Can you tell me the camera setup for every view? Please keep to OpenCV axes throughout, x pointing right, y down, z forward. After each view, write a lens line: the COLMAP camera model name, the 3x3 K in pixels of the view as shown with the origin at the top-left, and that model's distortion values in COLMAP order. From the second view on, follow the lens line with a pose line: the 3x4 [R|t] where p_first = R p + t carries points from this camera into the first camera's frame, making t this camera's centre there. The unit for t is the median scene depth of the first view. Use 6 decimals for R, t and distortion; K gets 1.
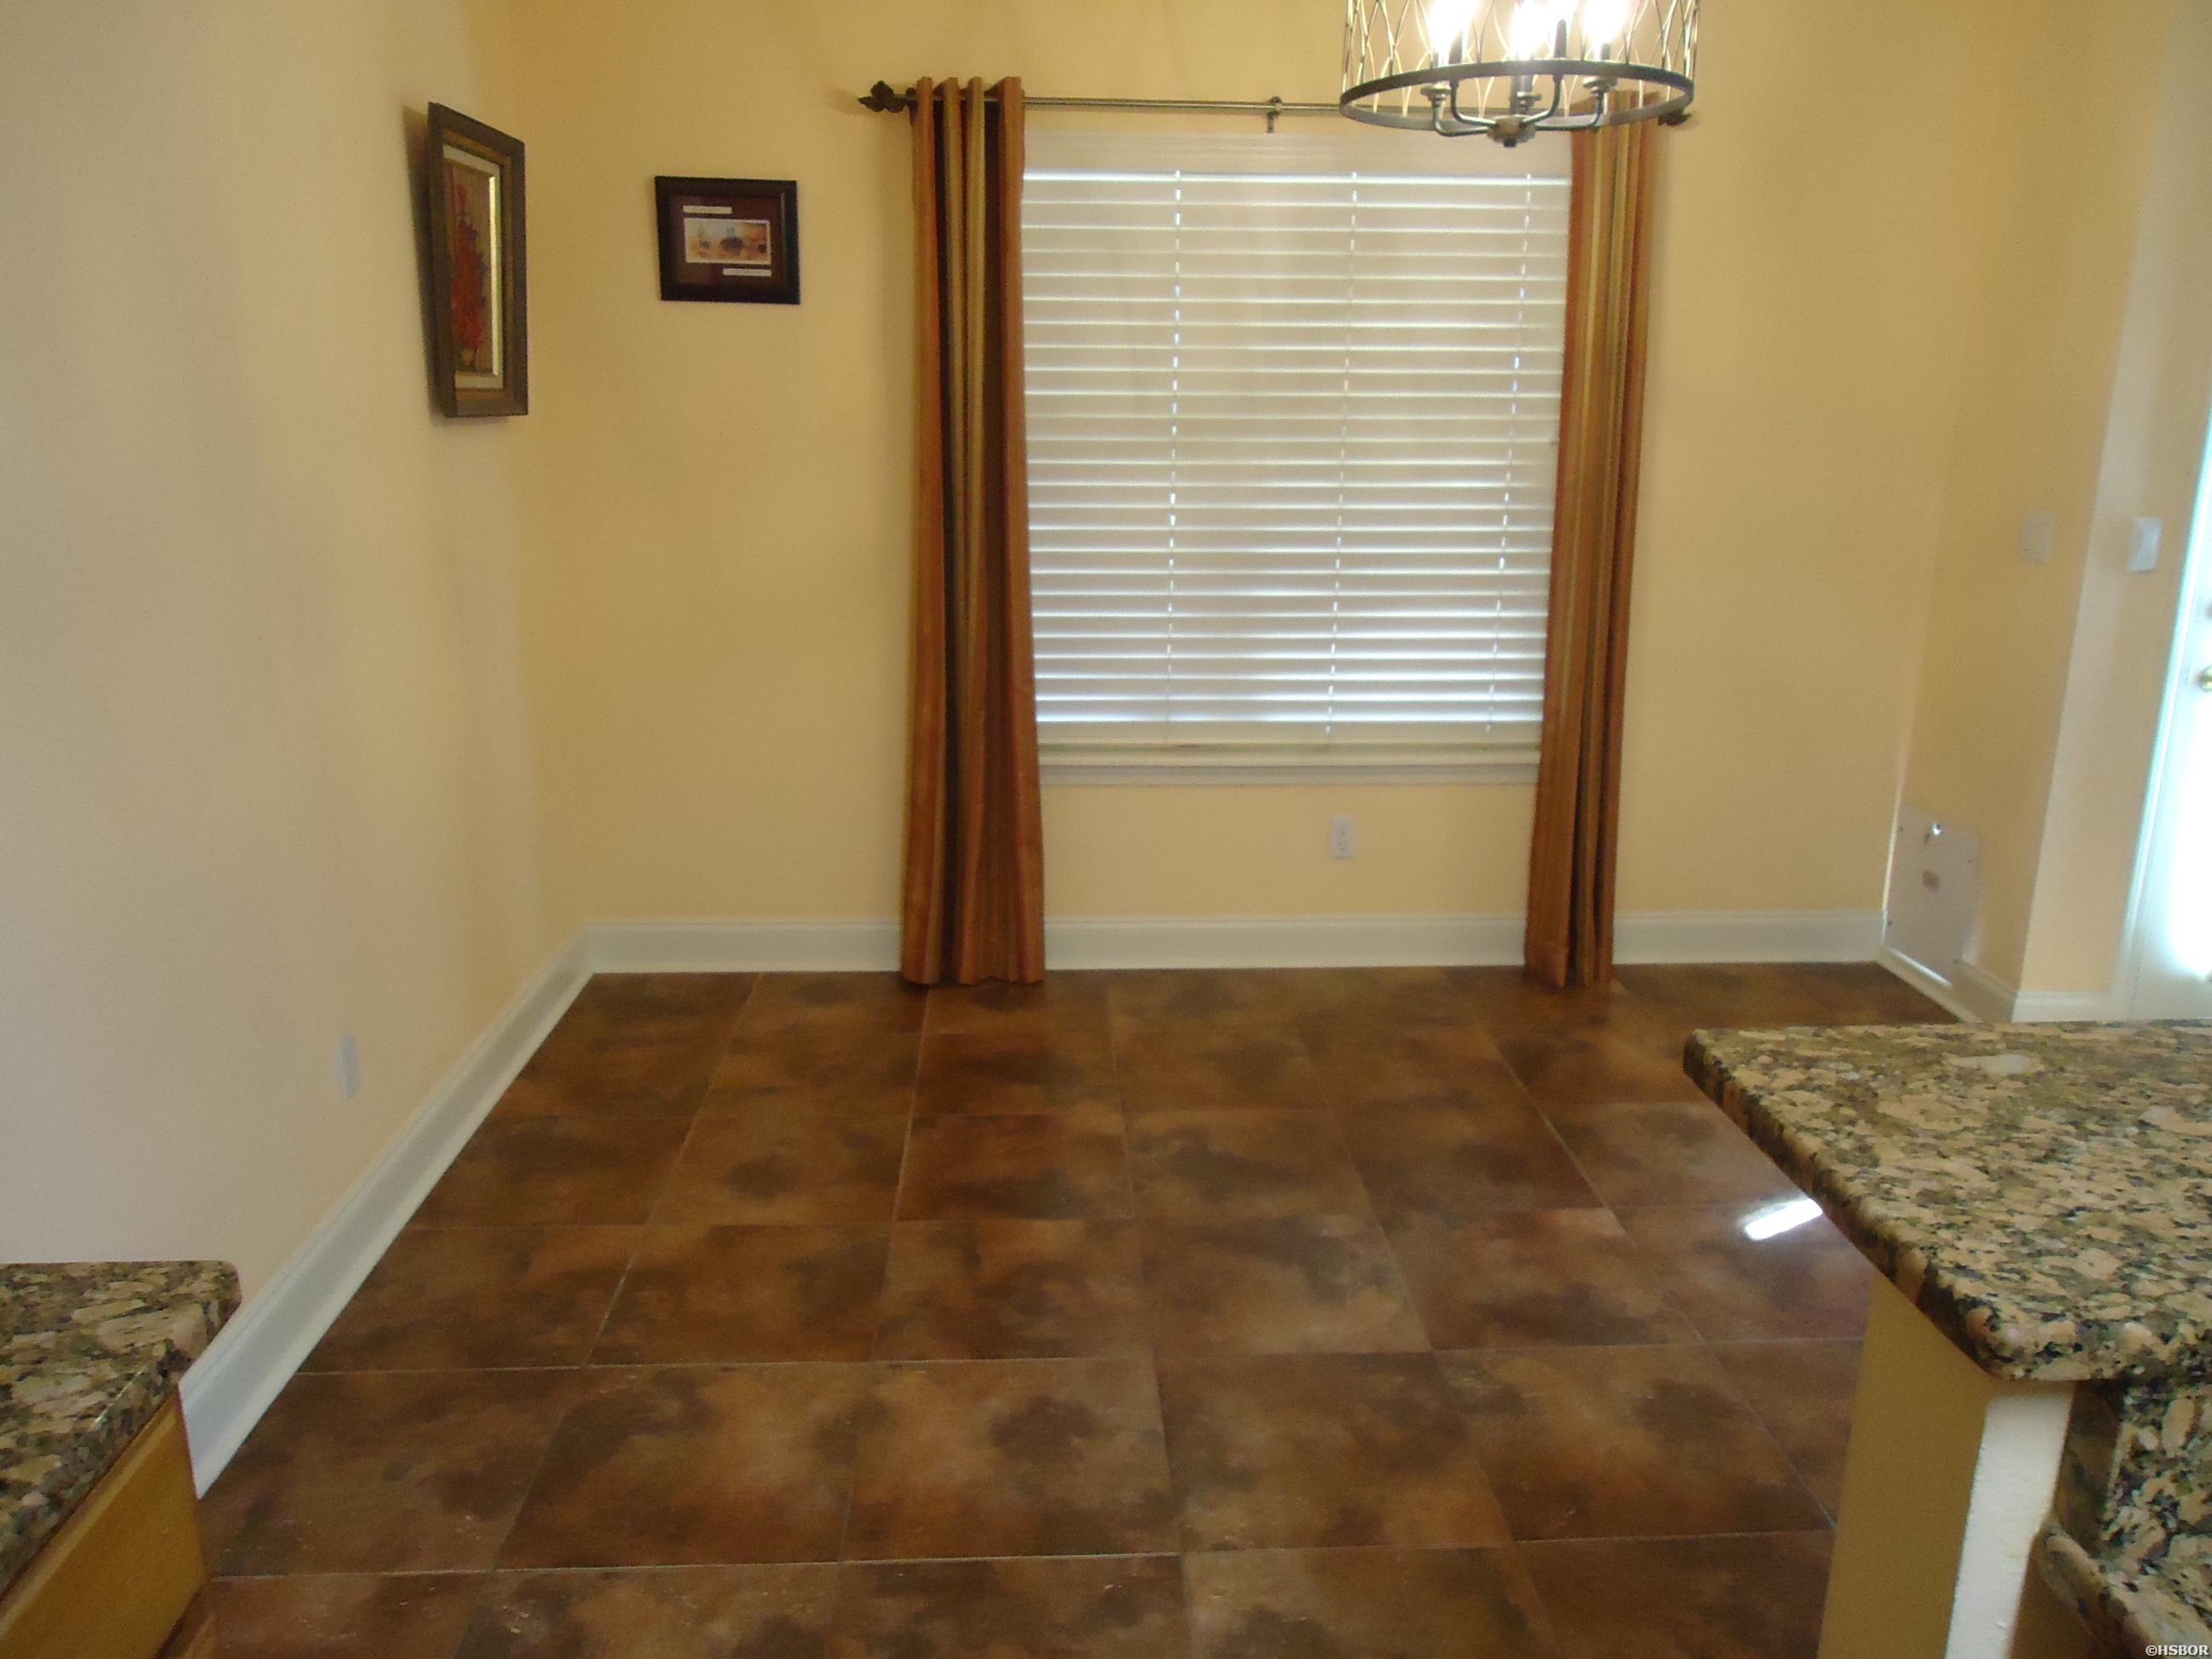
lens RADIAL K [[1603.4, 0, 1107.3], [0, 1603.4, 825.1], [0, 0, 1]] dist [-0.014443, 0.008816]
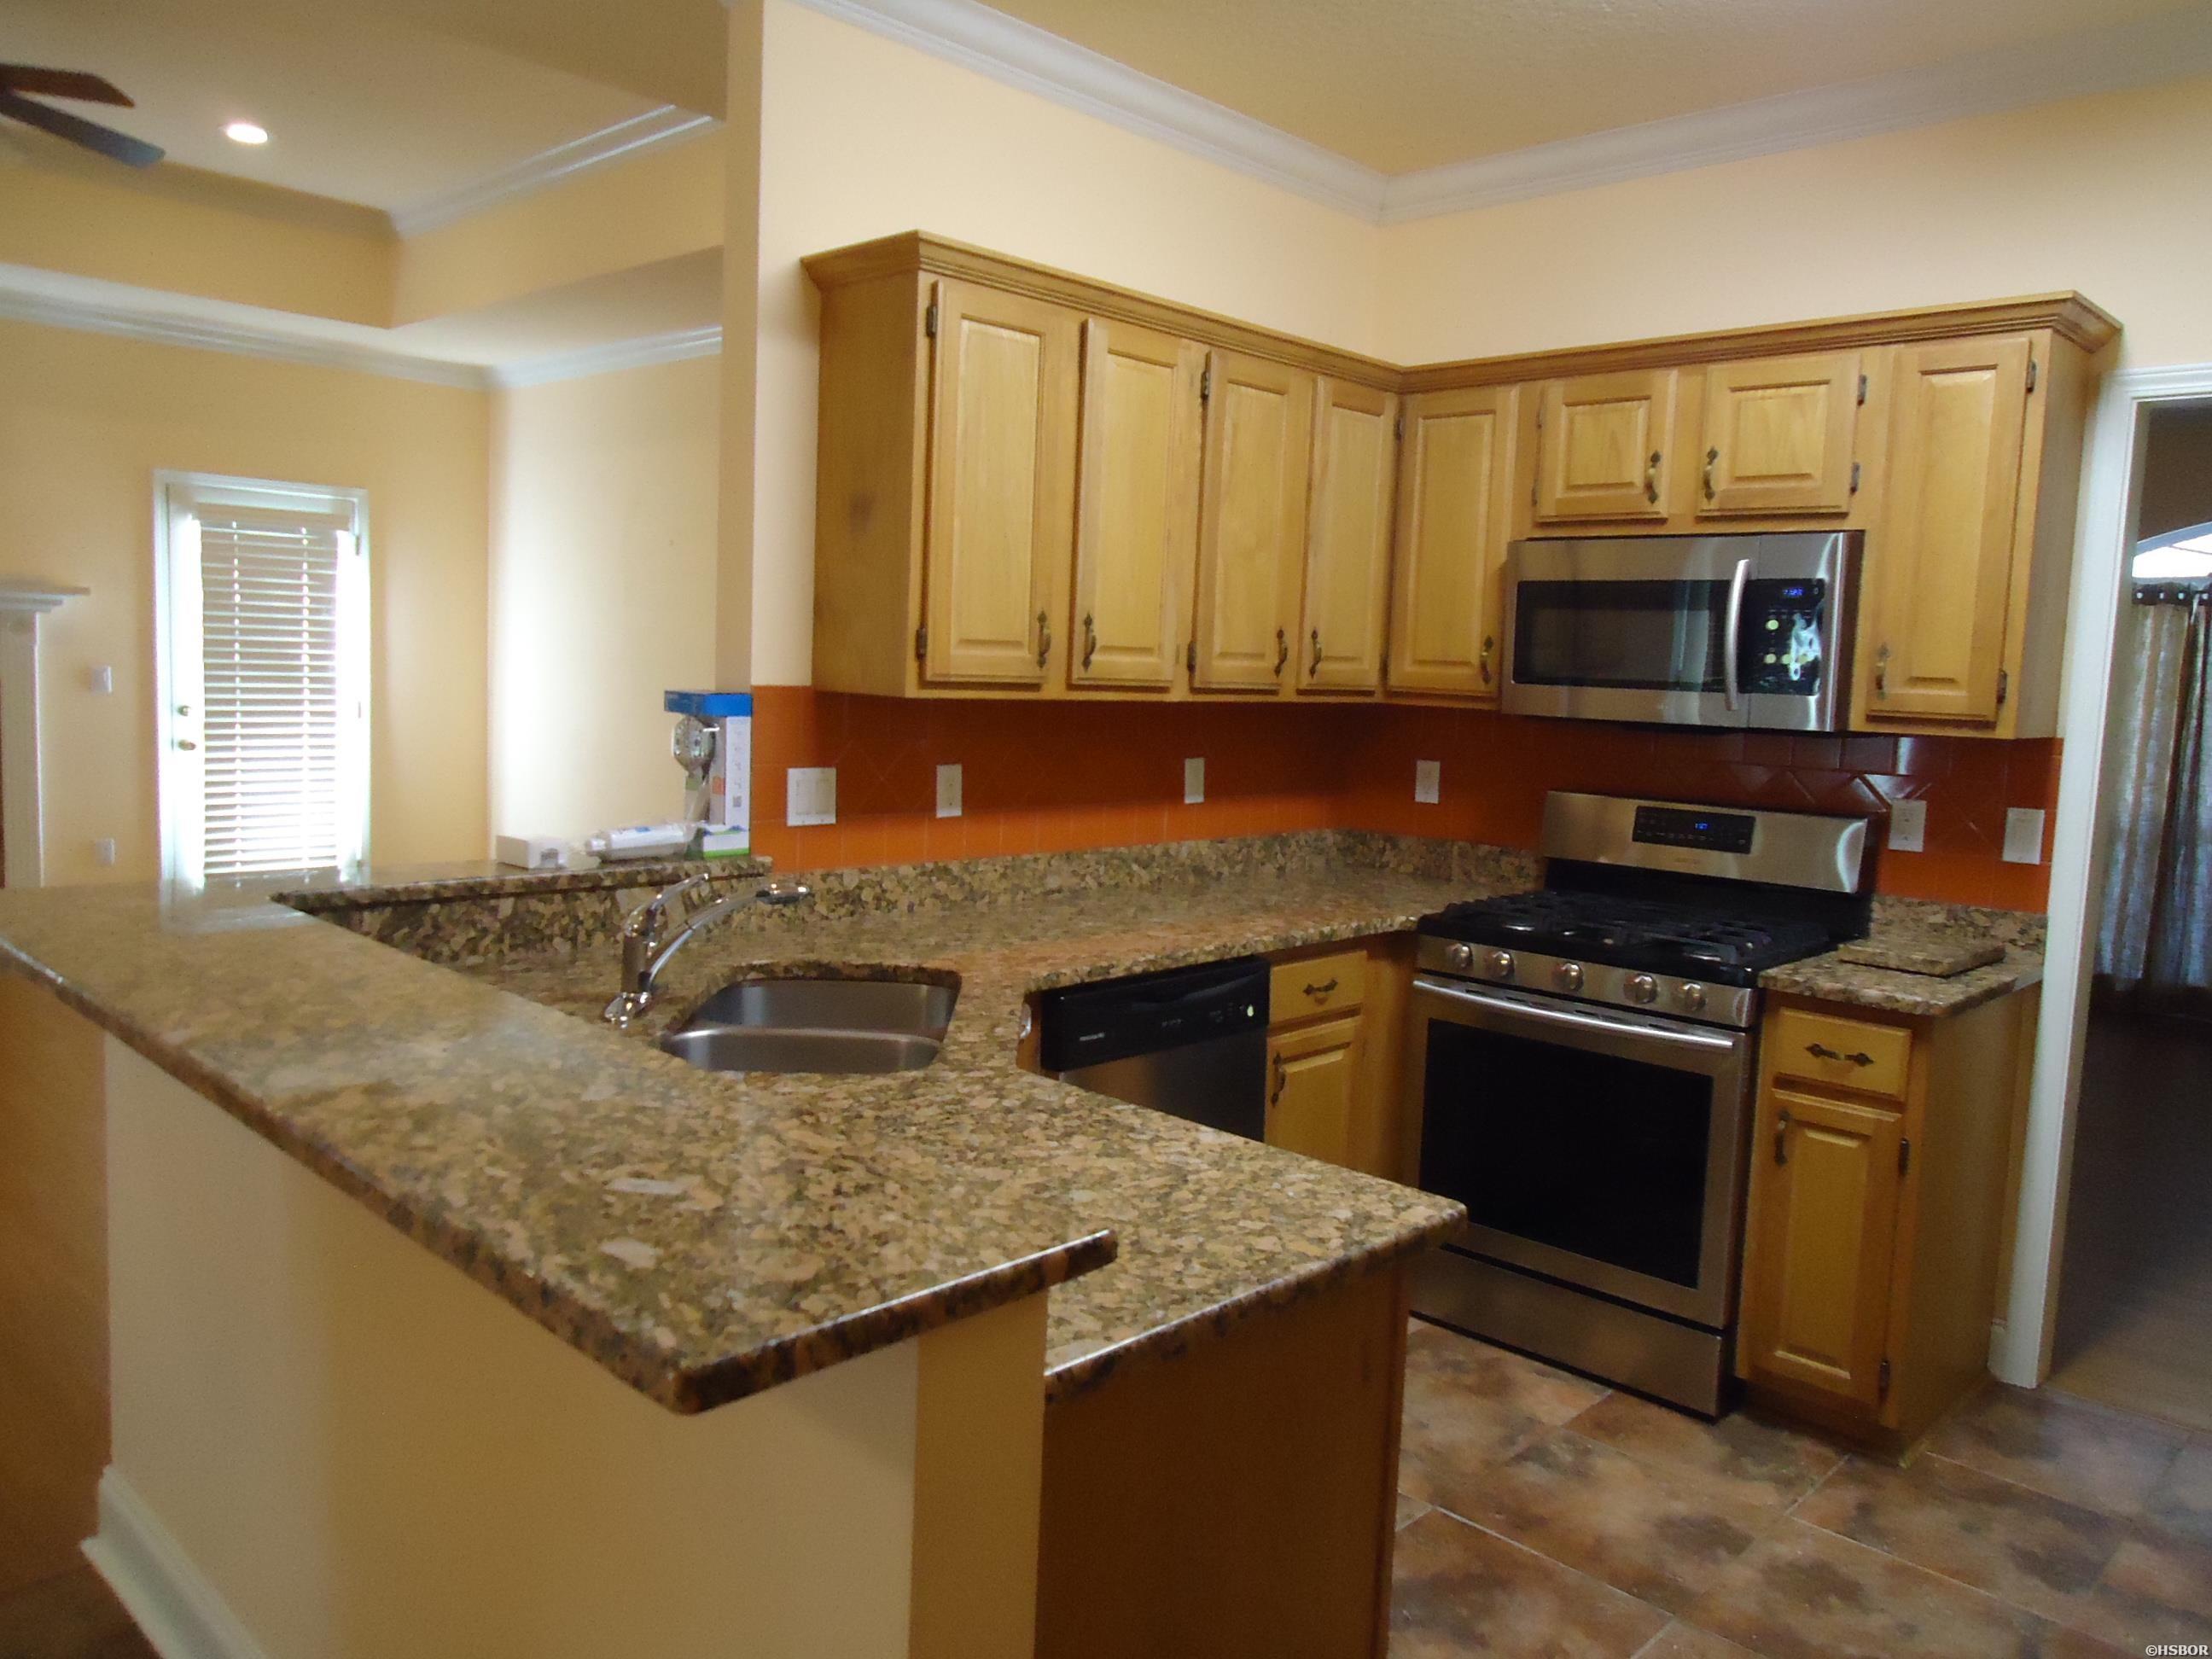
lens RADIAL K [[1603.4, 0, 1103.3], [0, 1603.4, 836.7], [0, 0, 1]] dist [-0.014443, 0.008816]
pose [[-0.691079, -0.113757, 0.713771, -0.411971], [0.140498, 0.947557, 0.287047, -0.402294], [-0.708993, 0.298656, -0.638854, 1.496601]]
